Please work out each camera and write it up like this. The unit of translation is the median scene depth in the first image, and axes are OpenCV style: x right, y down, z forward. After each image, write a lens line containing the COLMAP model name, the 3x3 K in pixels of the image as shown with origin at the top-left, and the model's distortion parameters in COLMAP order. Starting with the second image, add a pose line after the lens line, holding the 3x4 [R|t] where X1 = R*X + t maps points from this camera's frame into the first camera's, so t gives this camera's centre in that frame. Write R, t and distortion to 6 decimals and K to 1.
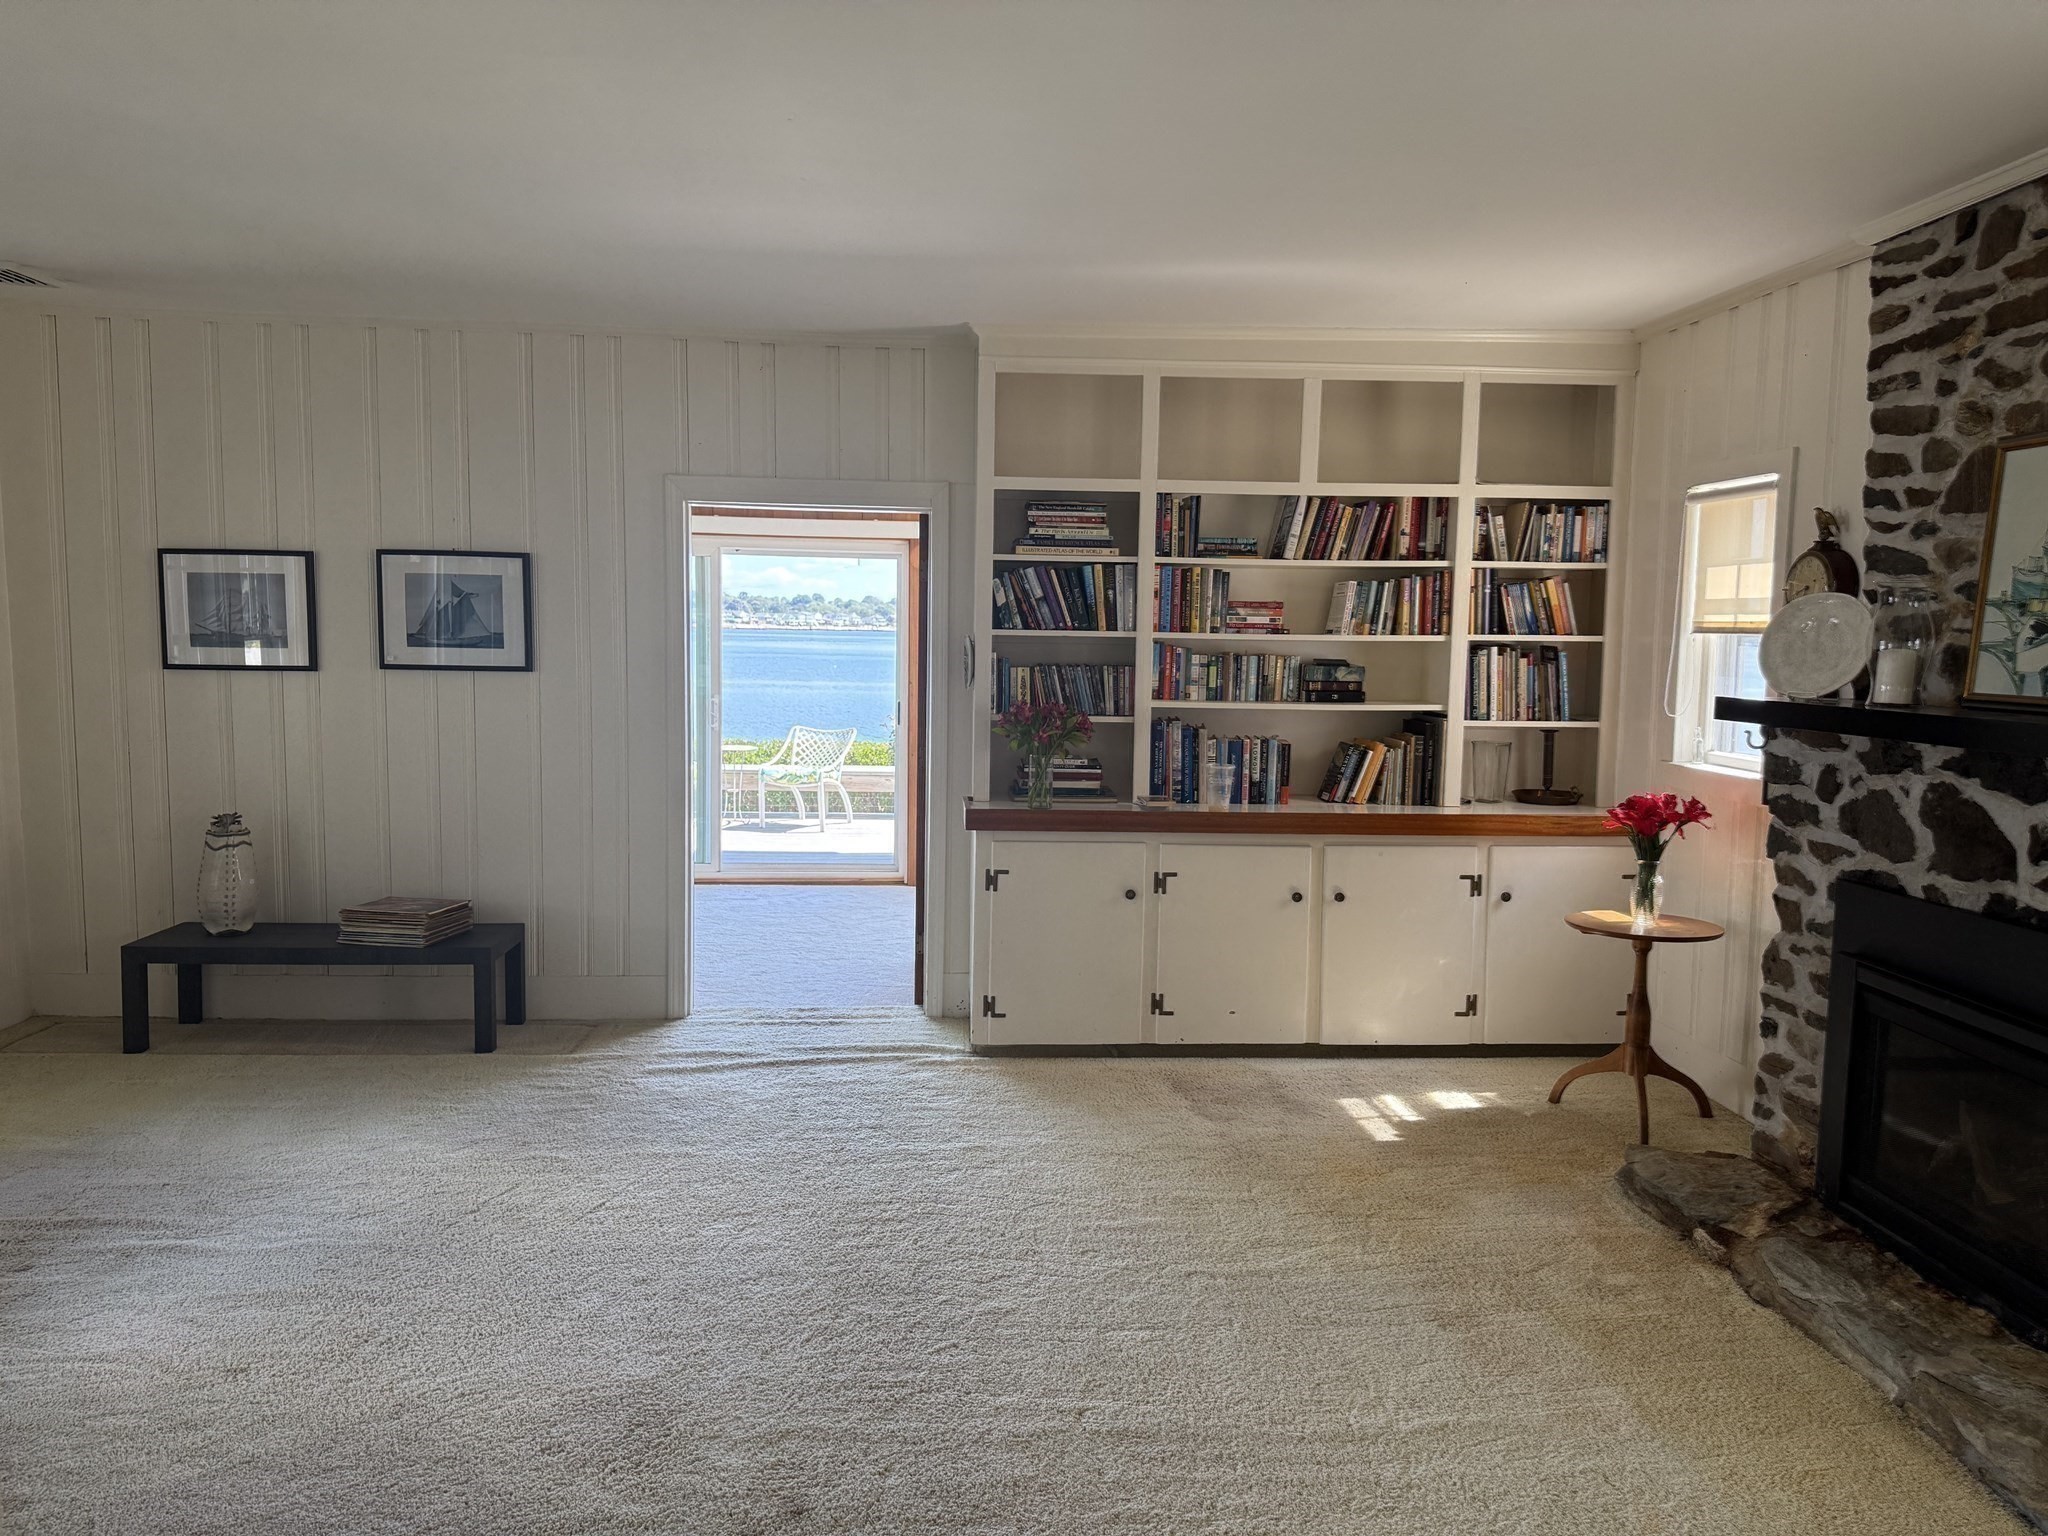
lens RADIAL K [[1449.5, 0, 1019.5], [0, 1449.5, 769.6], [0, 0, 1]] dist [0.022019, -0.024083]
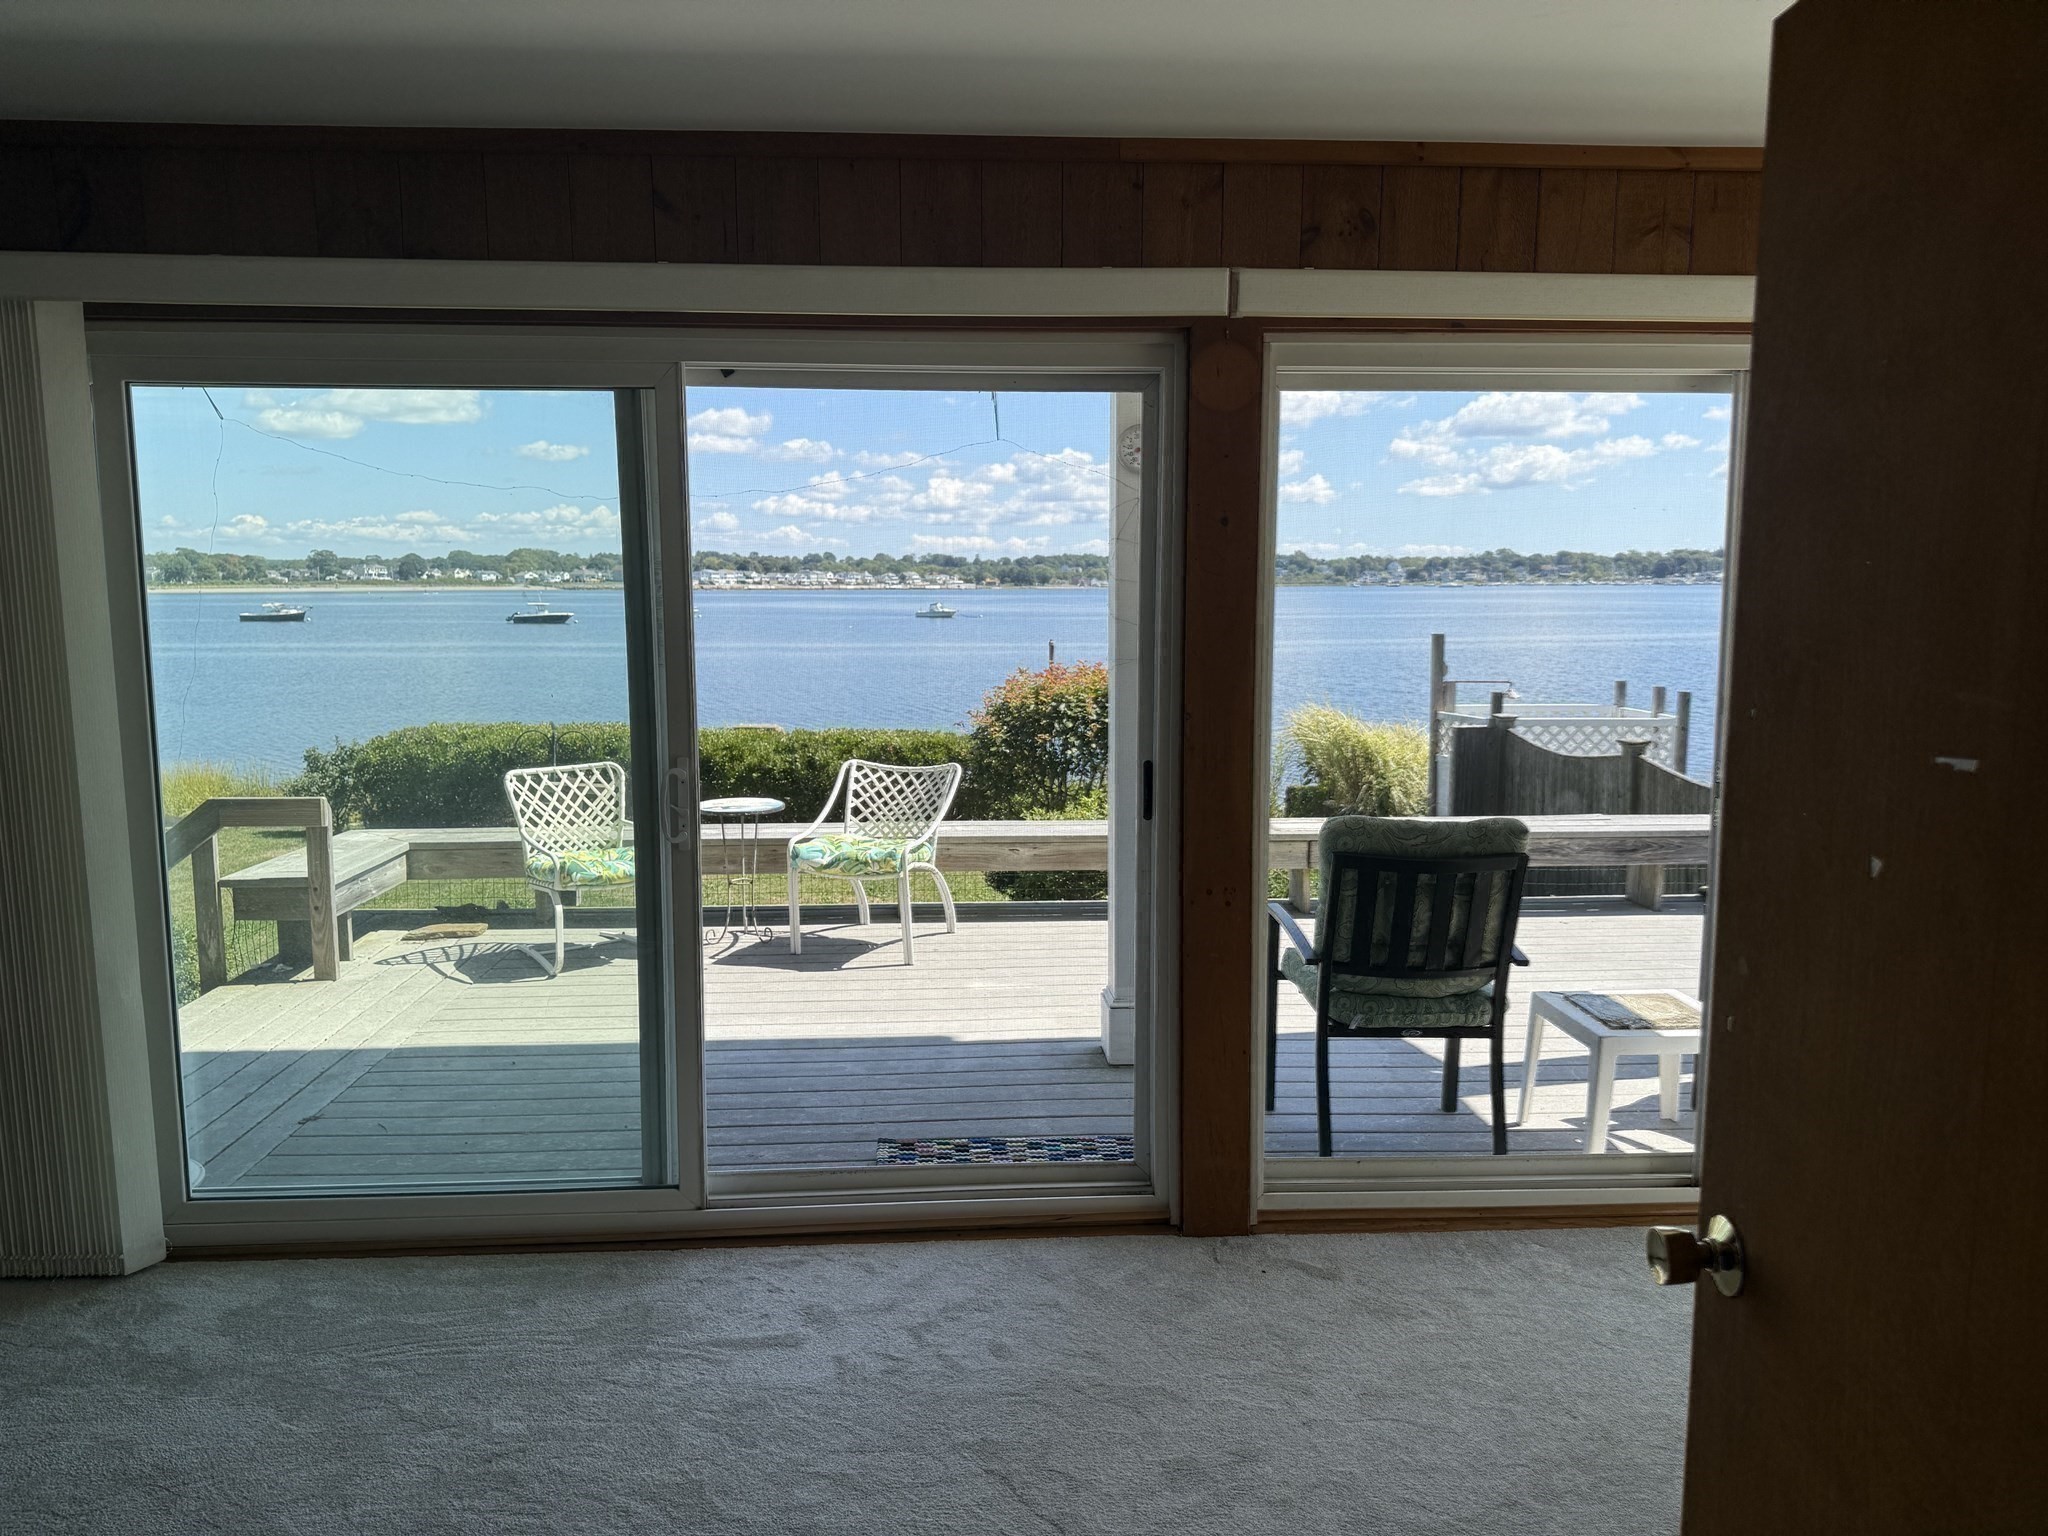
lens RADIAL K [[1449.5, 0, 1019.7], [0, 1449.5, 792.3], [0, 0, 1]] dist [0.022019, -0.024083]
pose [[0.999812, -0.016124, -0.010815, -0.188949], [0.016600, 0.998831, 0.045403, -0.093958], [0.010070, -0.045574, 0.998910, 1.003876]]
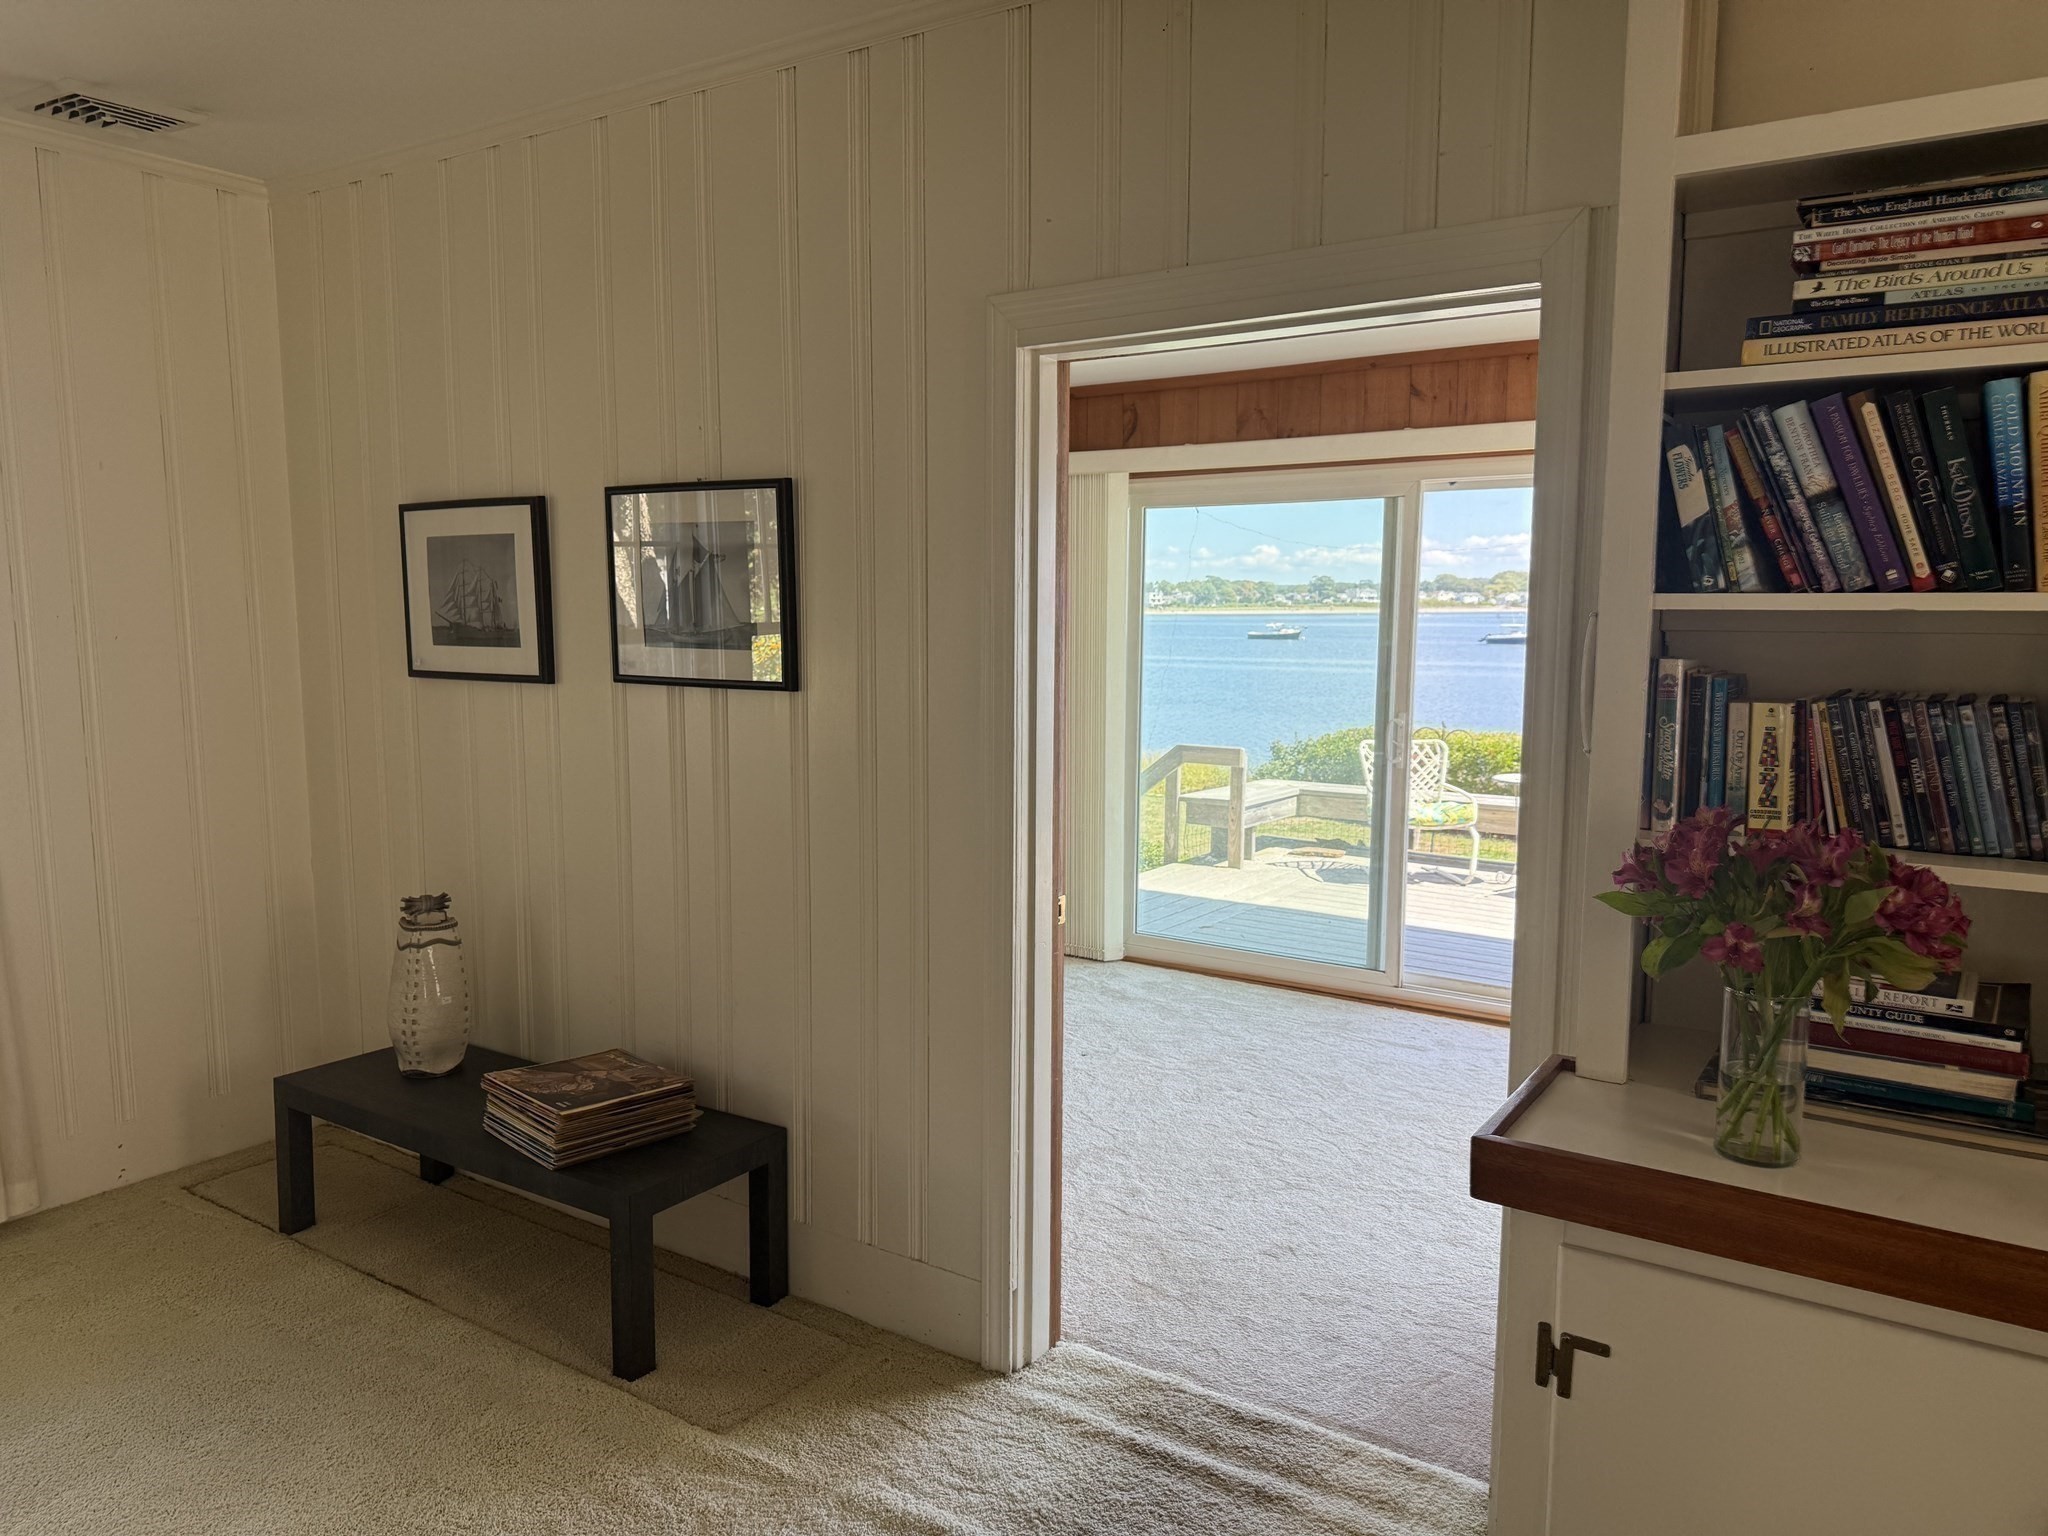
lens RADIAL K [[1449.5, 0, 1012.7], [0, 1449.5, 769.9], [0, 0, 1]] dist [0.022019, -0.024083]
pose [[0.790095, 0.052118, -0.610764, 0.073750], [-0.046304, 0.998607, 0.025313, -0.056179], [0.611232, 0.008281, 0.791408, 0.628776]]
